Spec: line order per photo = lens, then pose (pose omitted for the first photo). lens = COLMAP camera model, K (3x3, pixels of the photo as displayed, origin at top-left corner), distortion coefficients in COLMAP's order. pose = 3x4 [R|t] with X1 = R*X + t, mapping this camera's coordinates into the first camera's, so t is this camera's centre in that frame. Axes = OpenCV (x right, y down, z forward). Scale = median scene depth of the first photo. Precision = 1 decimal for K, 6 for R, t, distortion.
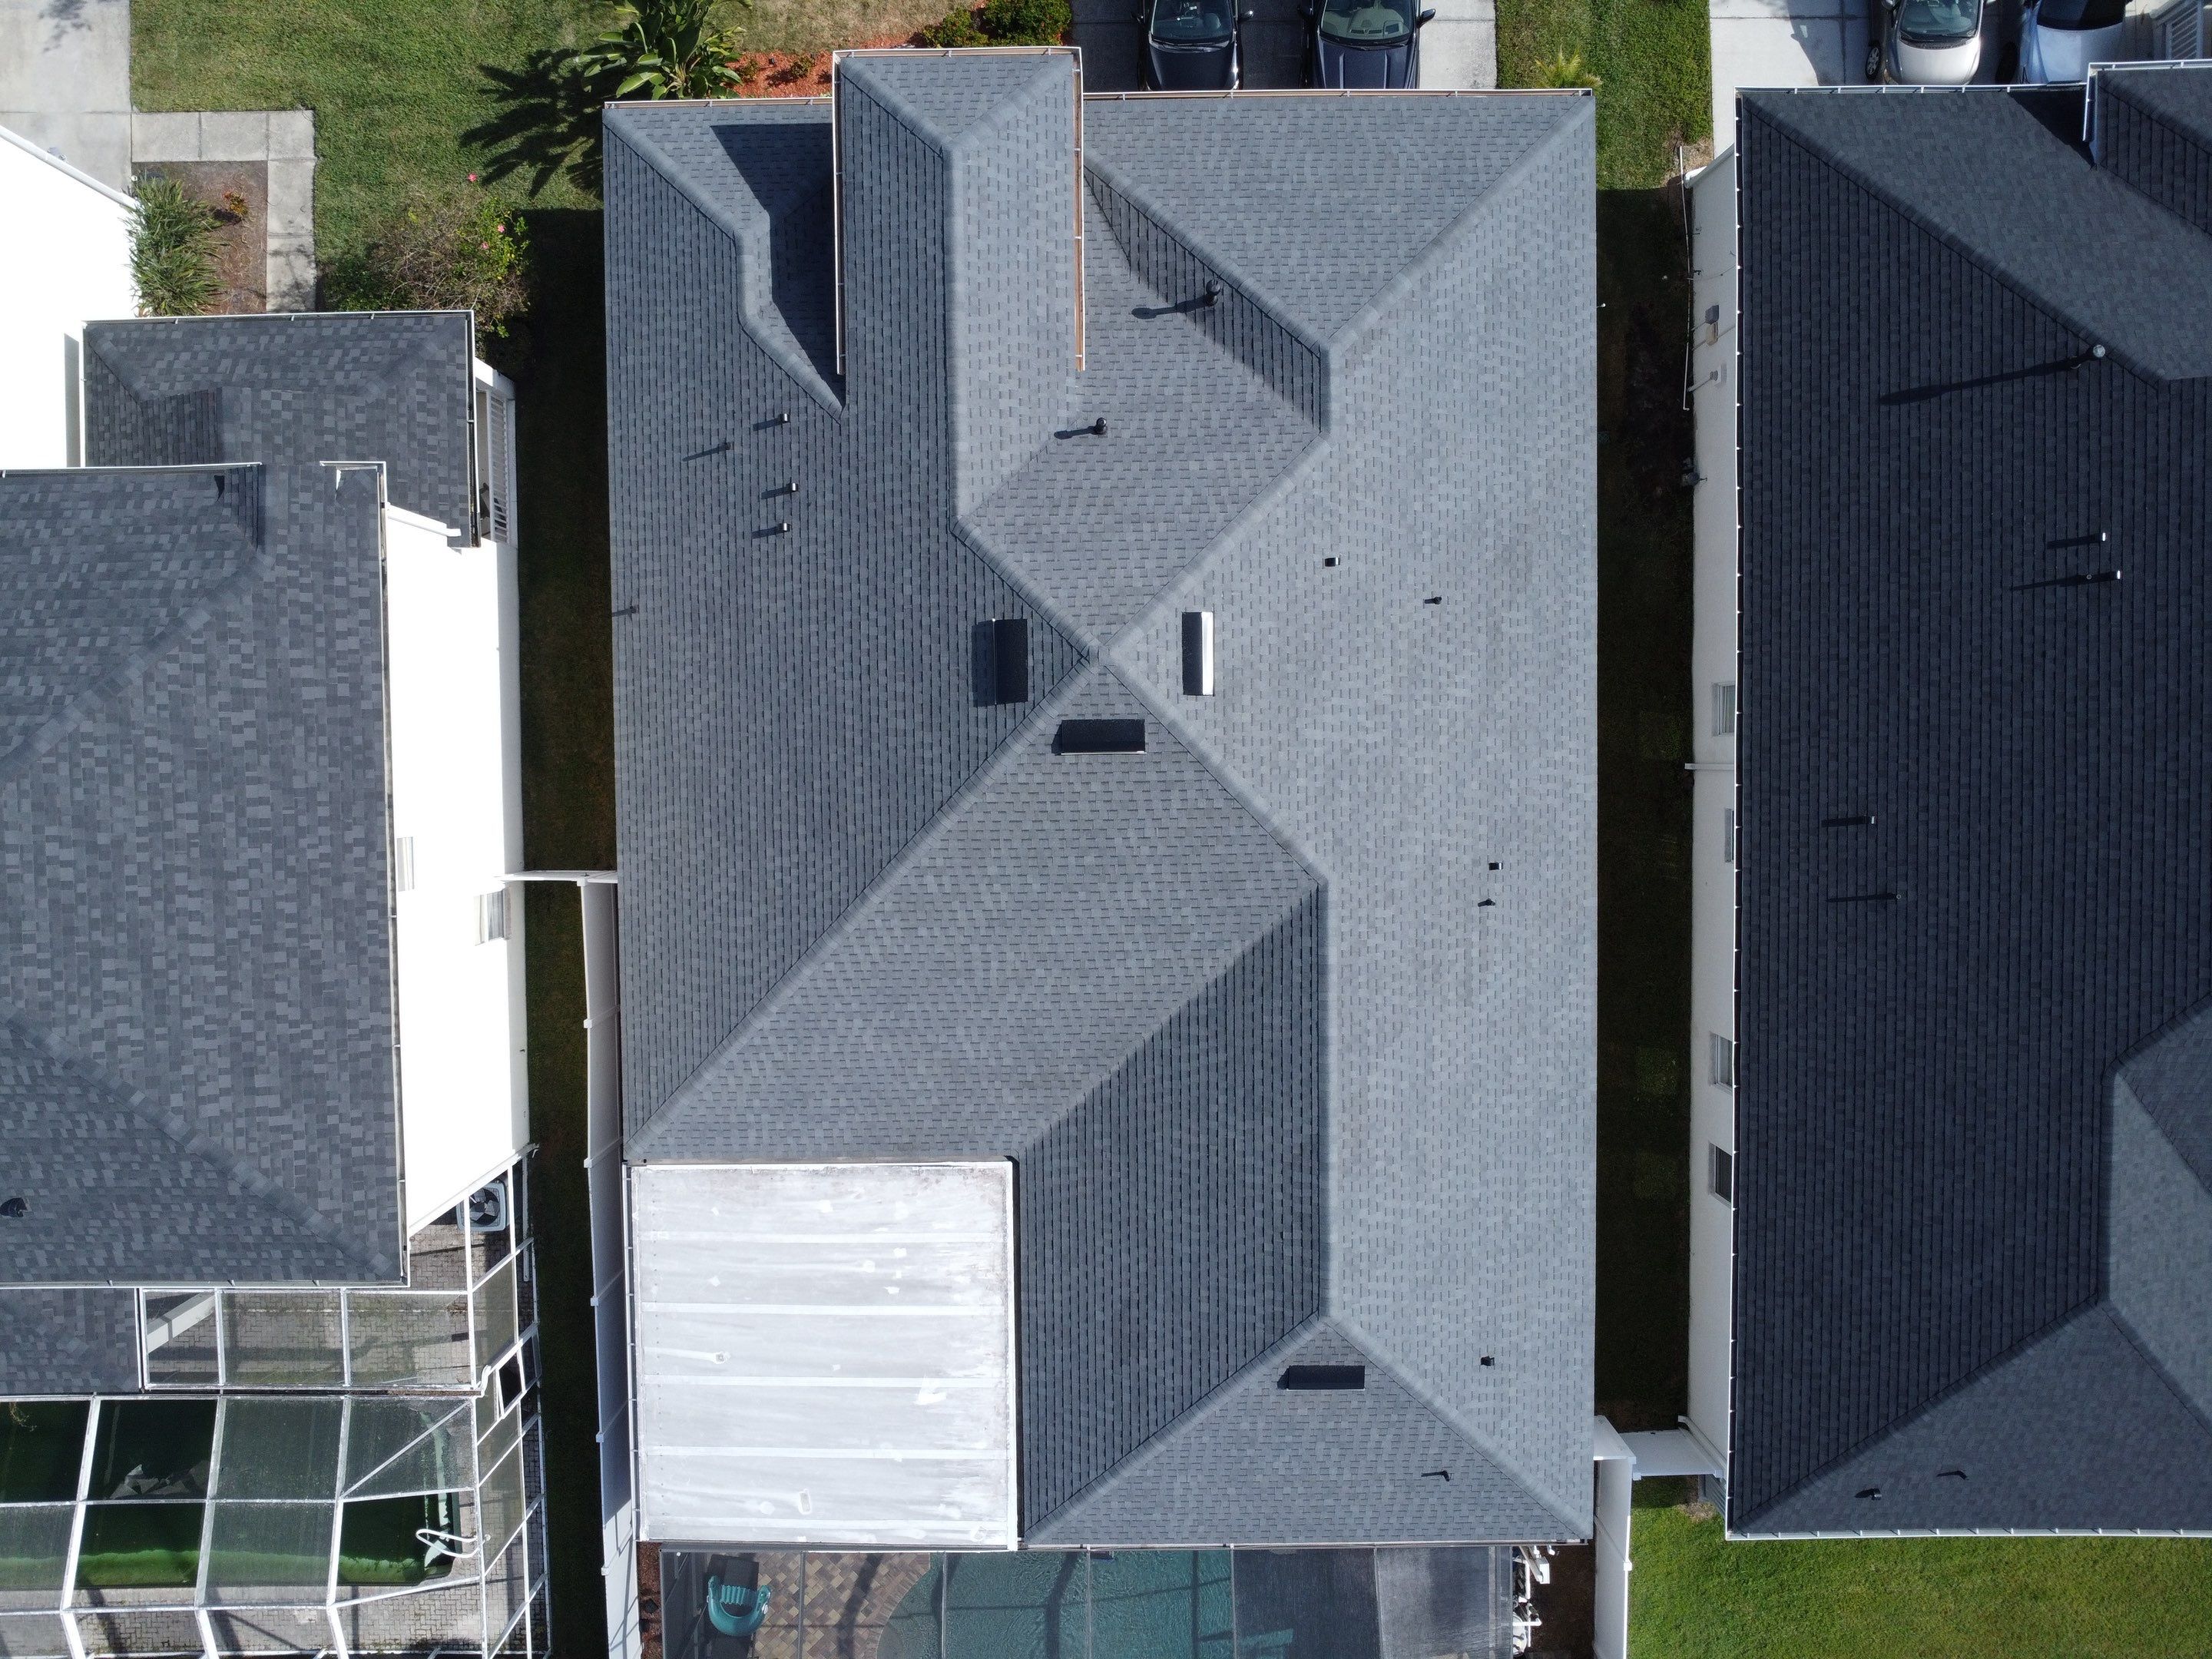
lens RADIAL K [[1604.2, 0, 1095.5], [0, 1604.2, 819.5], [0, 0, 1]] dist [-0.025307, -0.015306]
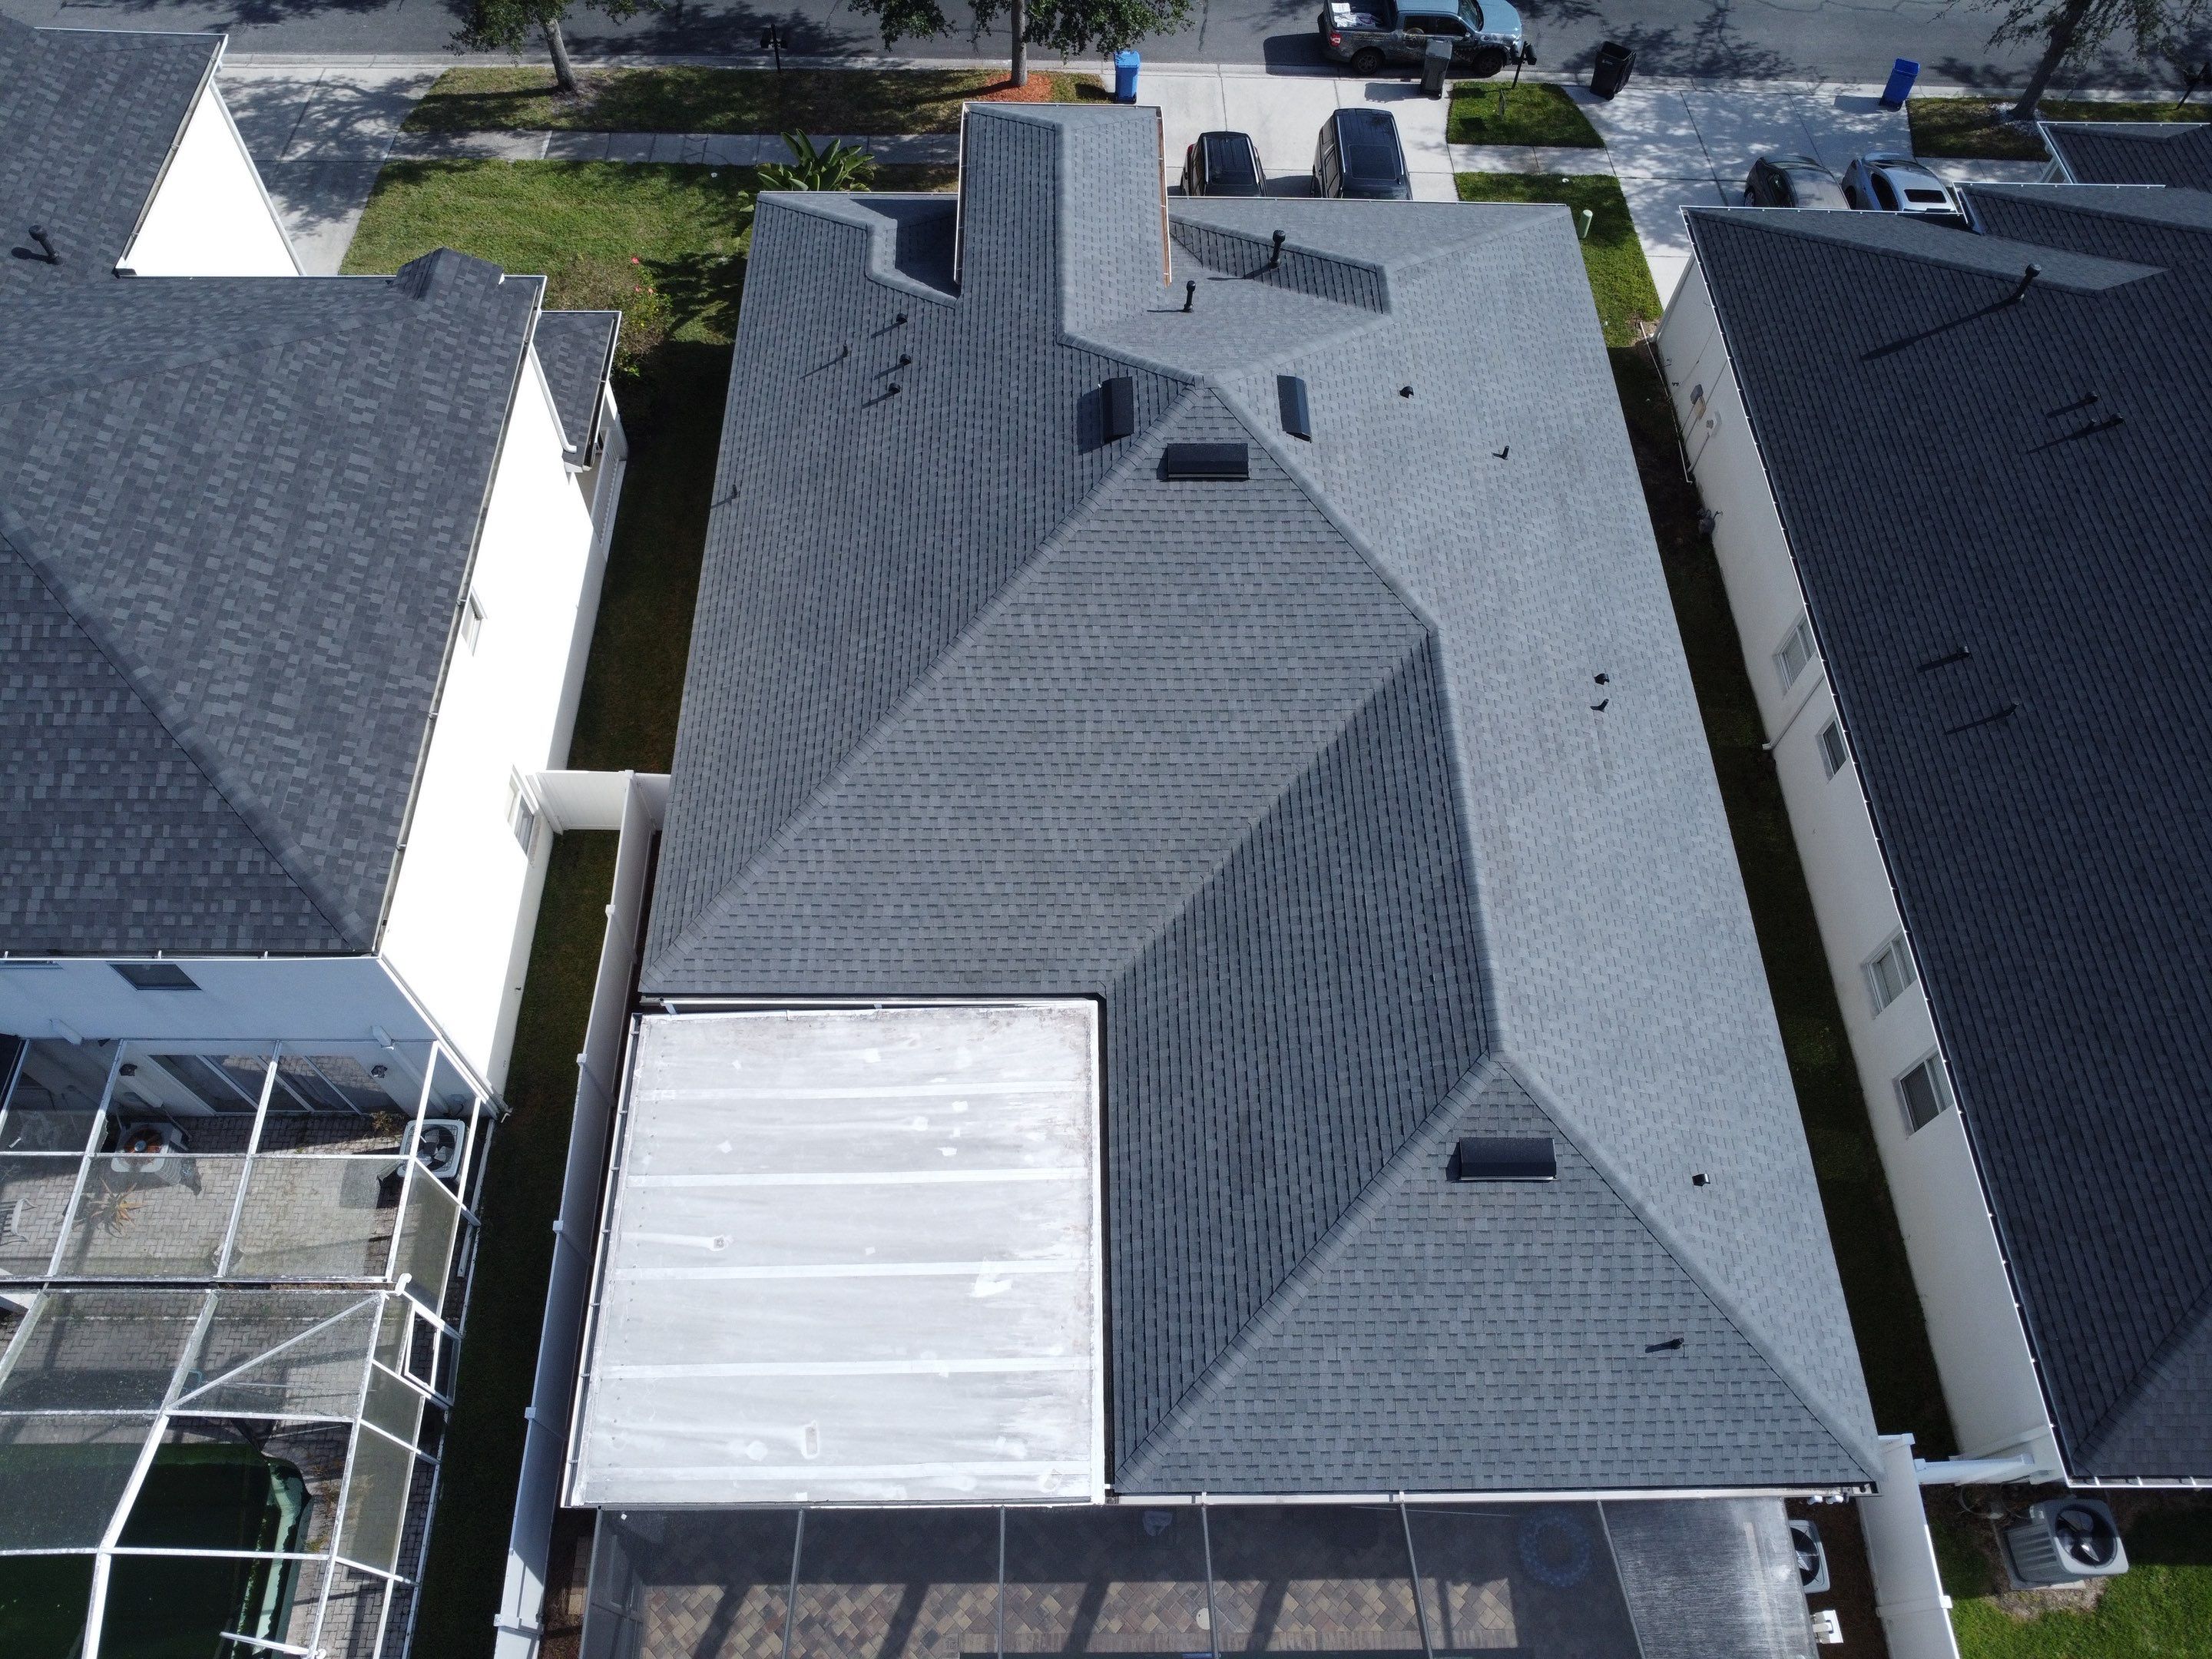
lens RADIAL K [[1604.2, 0, 1095.5], [0, 1604.2, 819.5], [0, 0, 1]] dist [-0.025307, -0.015306]
pose [[0.999392, 0.016462, 0.030724, -0.086427], [0.003251, 0.833589, -0.552376, 0.644827], [-0.034704, 0.552140, 0.833029, 0.253288]]
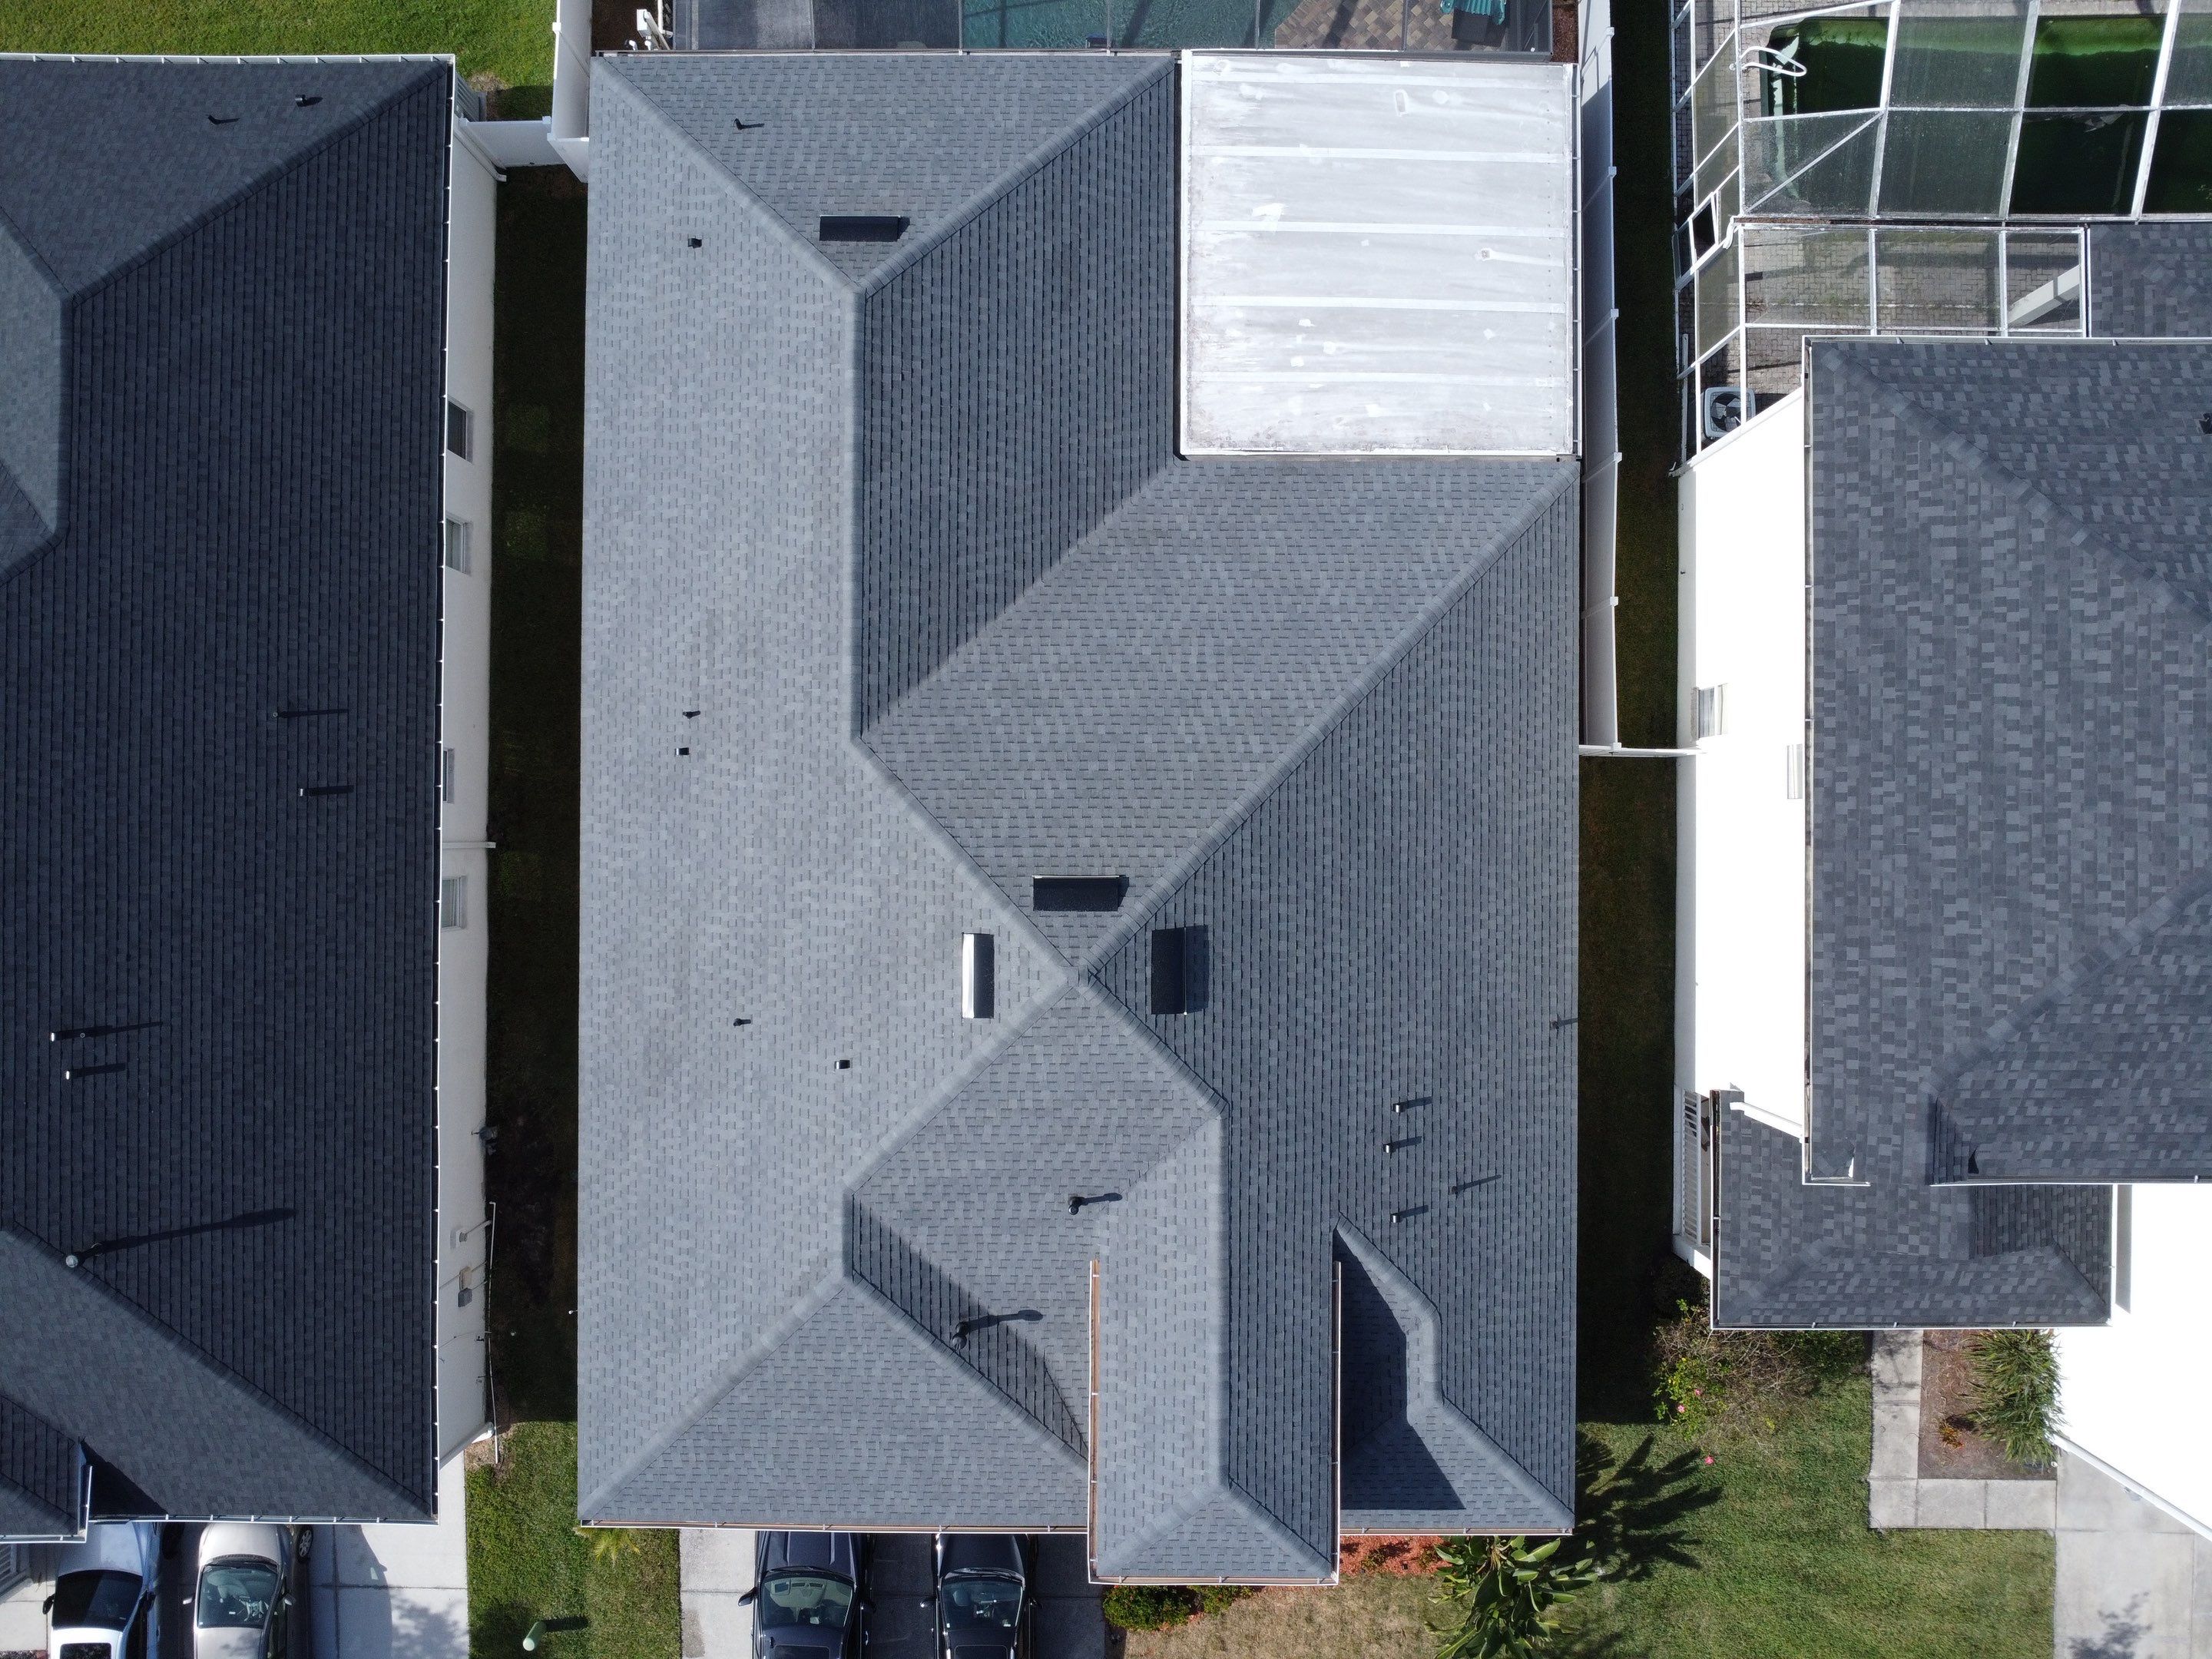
lens RADIAL K [[1604.2, 0, 1095.5], [0, 1604.2, 819.5], [0, 0, 1]] dist [-0.025307, -0.015306]
pose [[-0.999795, -0.016011, 0.012364, -0.017111], [0.015618, -0.999389, -0.031254, 0.022324], [0.012856, -0.031055, 0.999435, 0.018808]]
